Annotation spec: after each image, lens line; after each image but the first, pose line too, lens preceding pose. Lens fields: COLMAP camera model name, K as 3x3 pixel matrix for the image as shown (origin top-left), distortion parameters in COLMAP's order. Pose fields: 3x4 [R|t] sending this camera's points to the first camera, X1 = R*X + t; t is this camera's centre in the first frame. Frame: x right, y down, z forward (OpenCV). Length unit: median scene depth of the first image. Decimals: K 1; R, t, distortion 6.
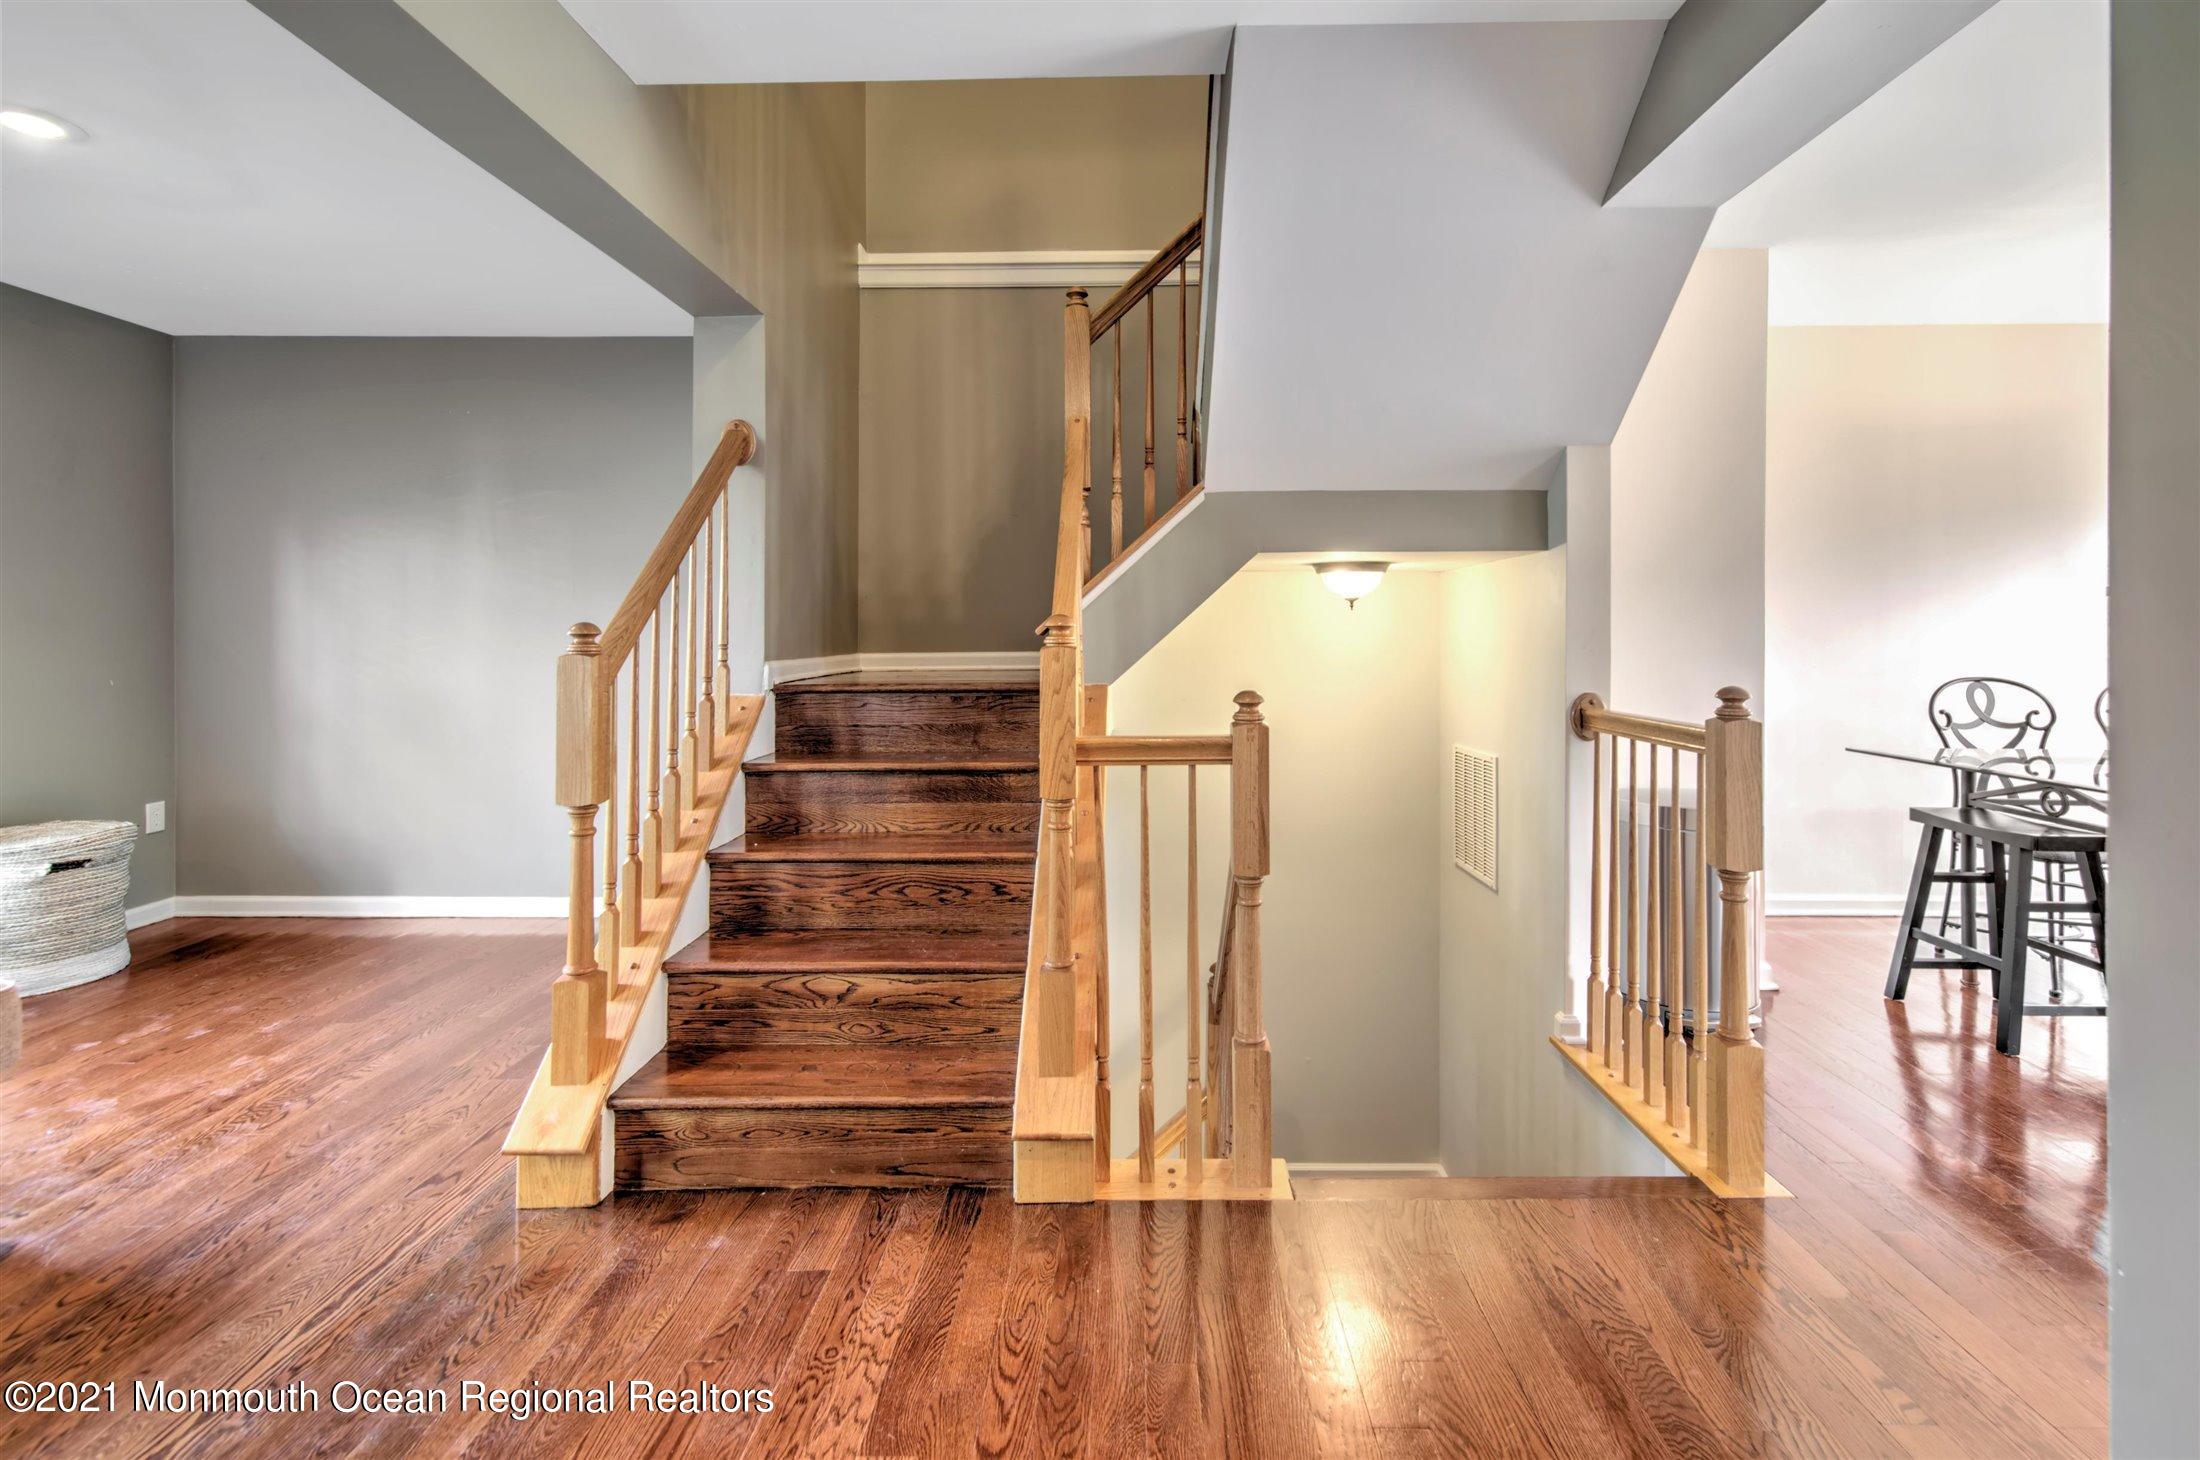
lens RADIAL K [[940.4, 0, 1143.2], [0, 940.4, 615.1], [0, 0, 1]] dist [0.000284, 0.000705]
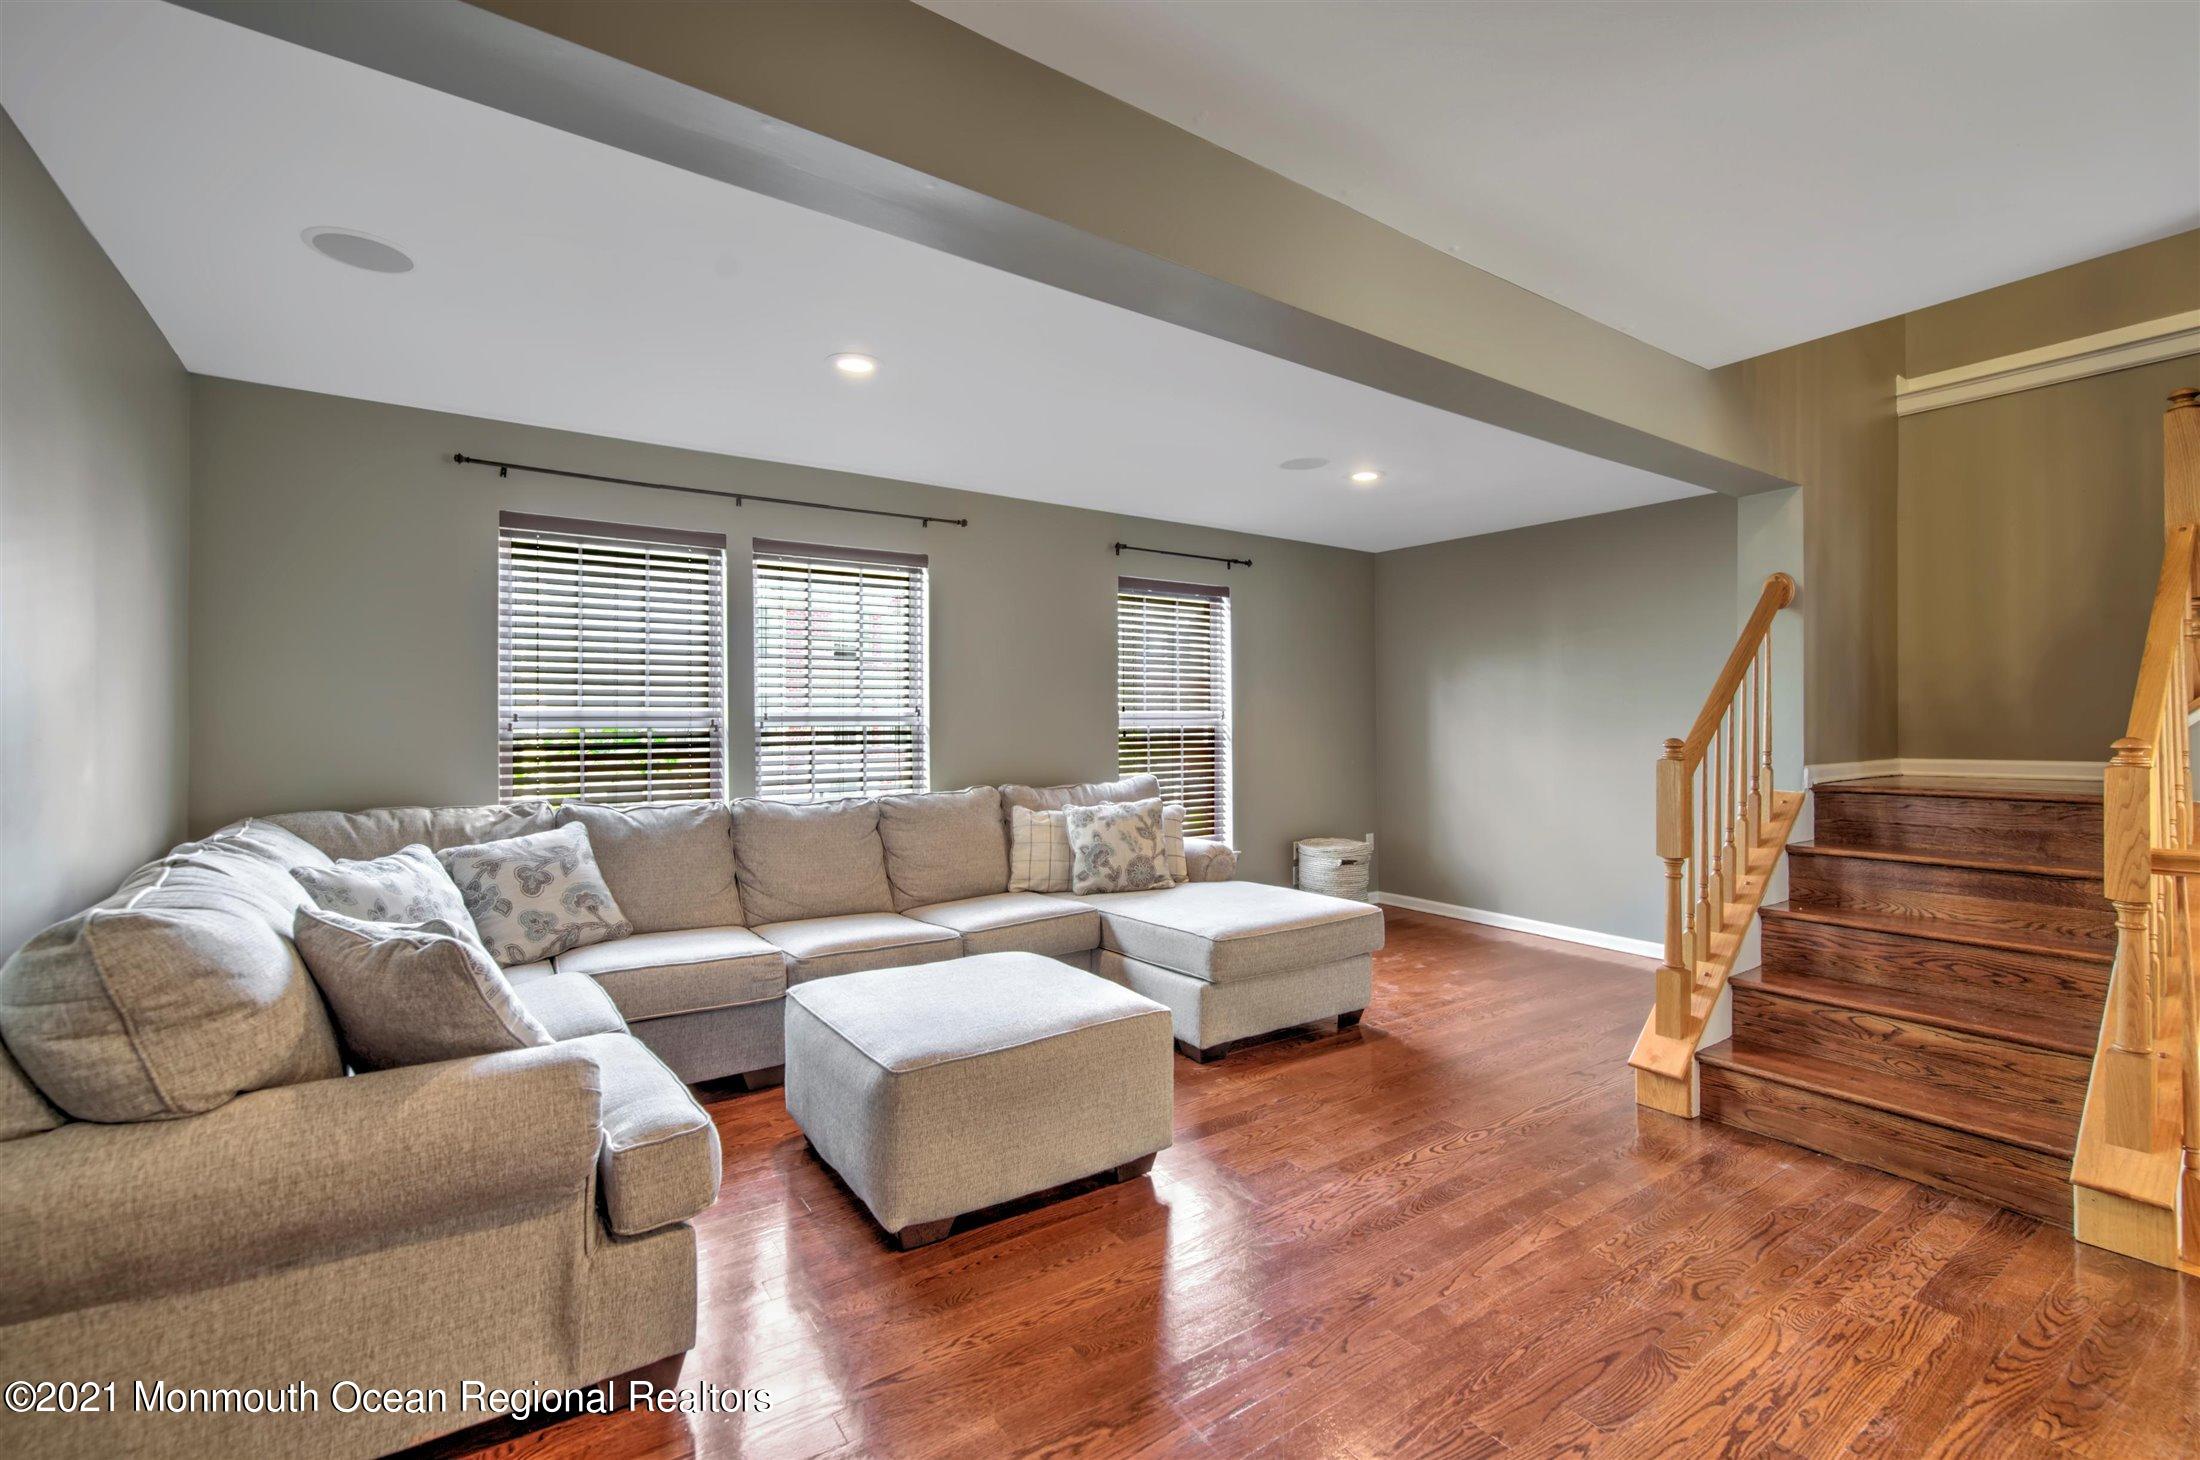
lens RADIAL K [[940.4, 0, 1094.1], [0, 940.4, 723.4], [0, 0, 1]] dist [0.000284, 0.000705]
pose [[0.544202, 0.001567, -0.838953, 0.155998], [0.016922, 0.999774, 0.012844, -0.046297], [0.838783, -0.021186, 0.544053, -0.560497]]
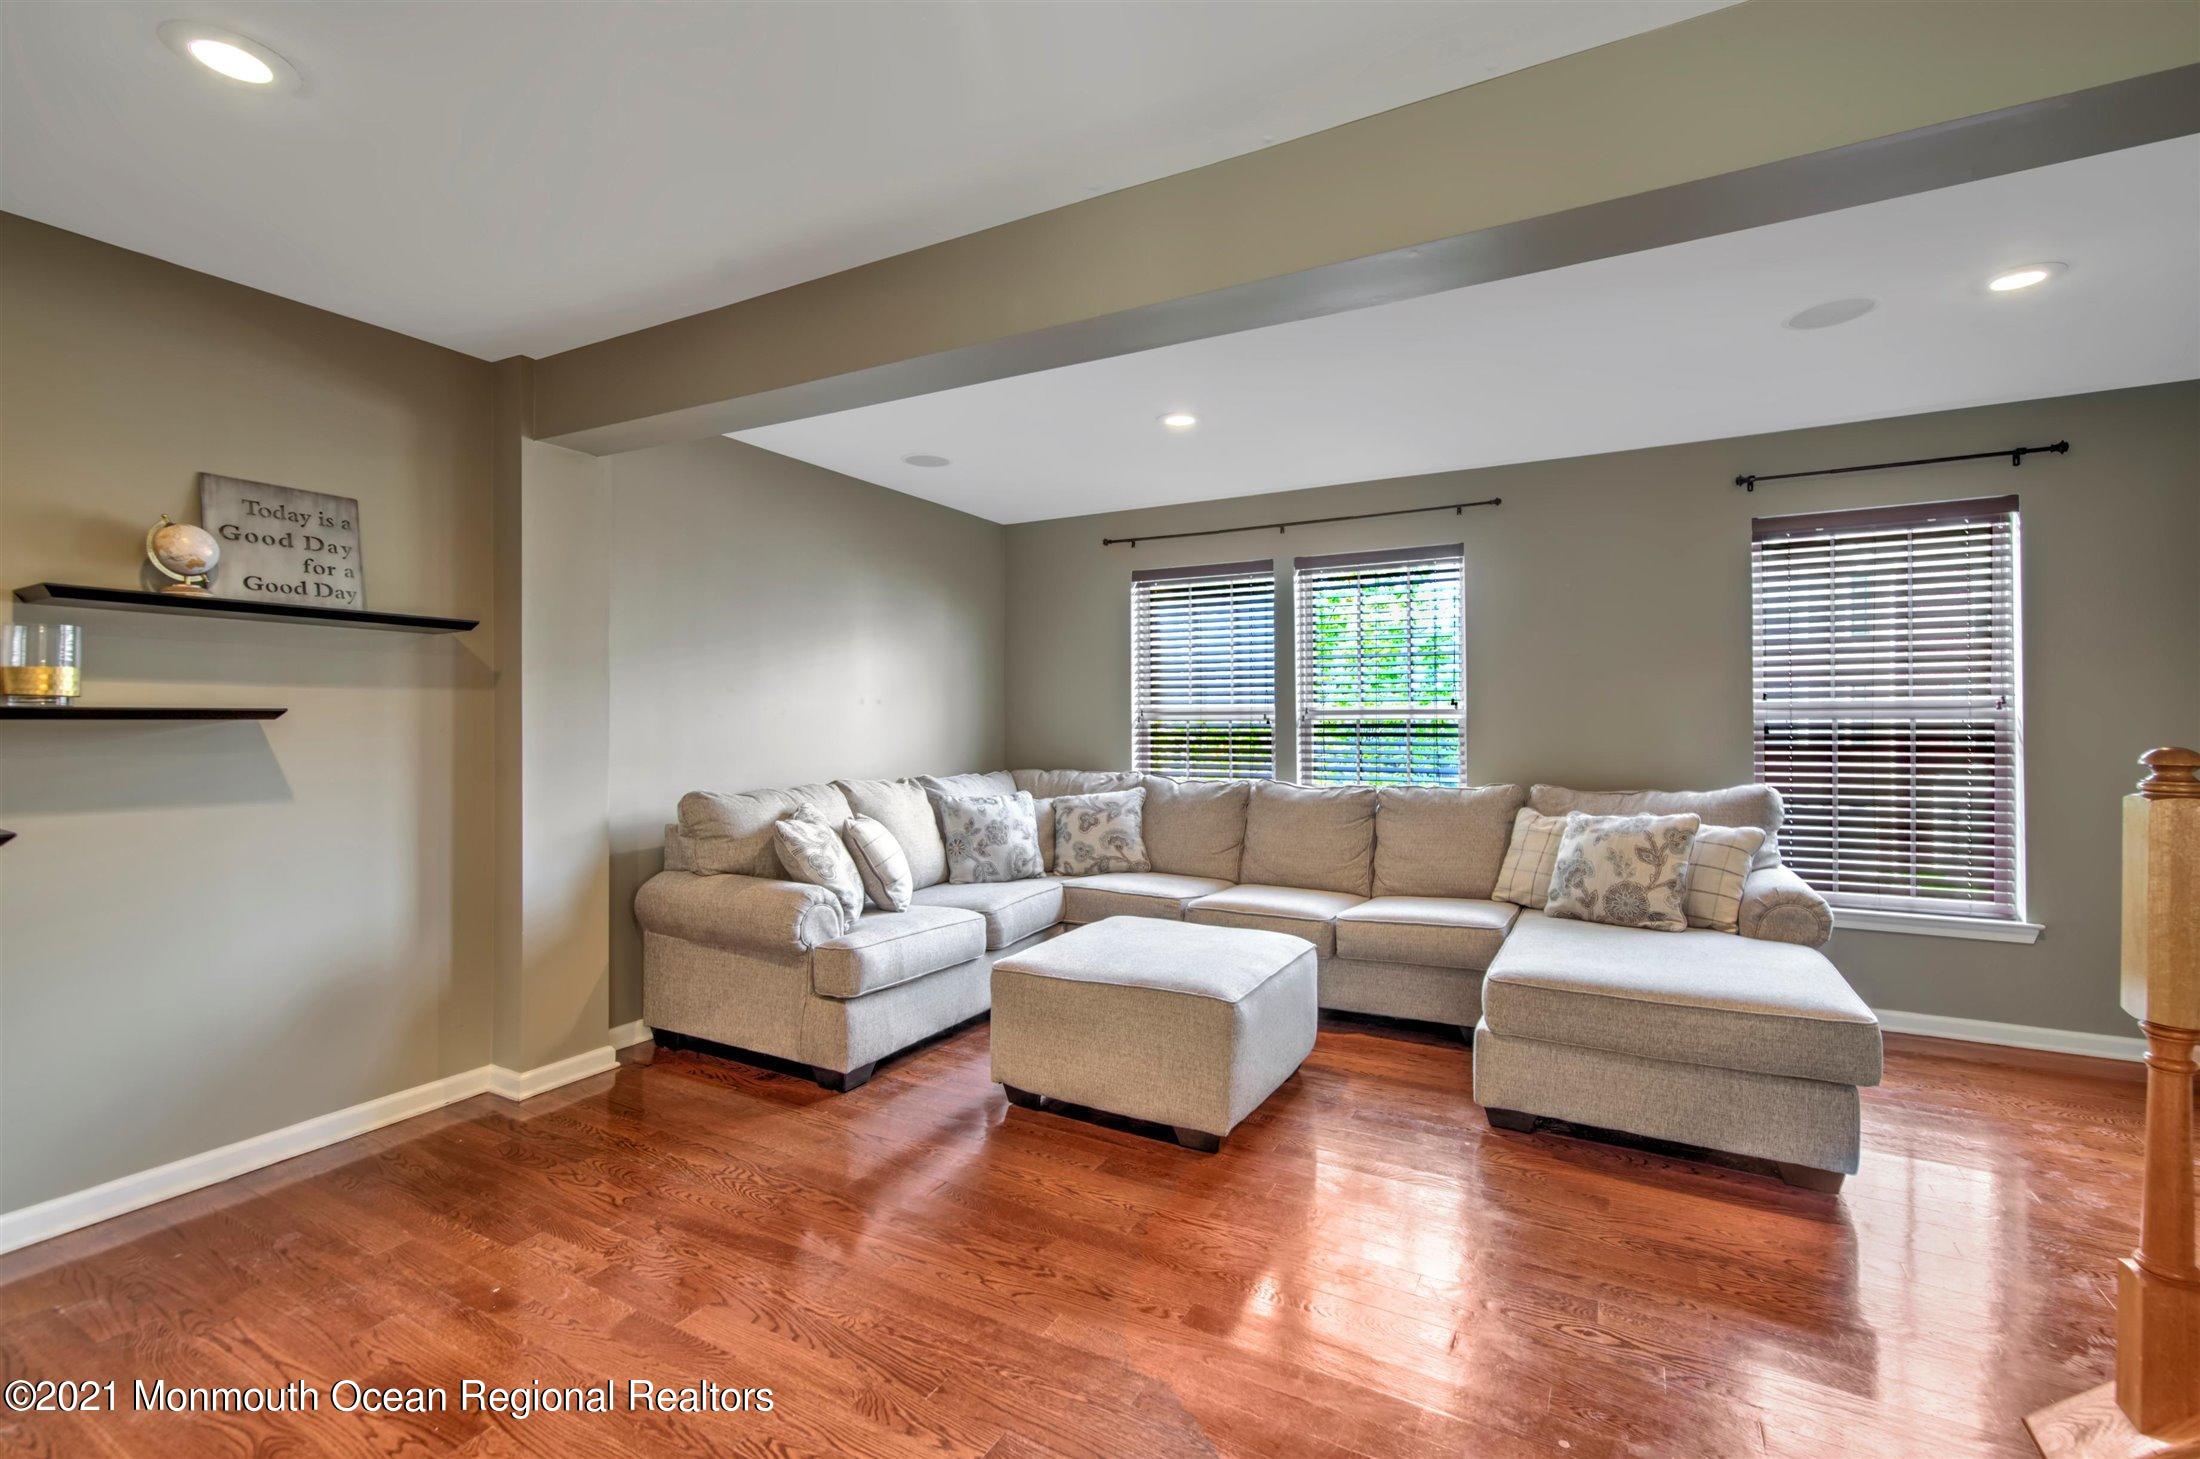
lens RADIAL K [[940.4, 0, 1130.6], [0, 940.4, 719.8], [0, 0, 1]] dist [0.000284, 0.000705]
pose [[-0.482780, 0.004143, -0.875732, 0.319708], [0.020874, 0.999759, -0.006777, -0.018618], [0.875493, -0.021552, -0.482750, 0.651949]]
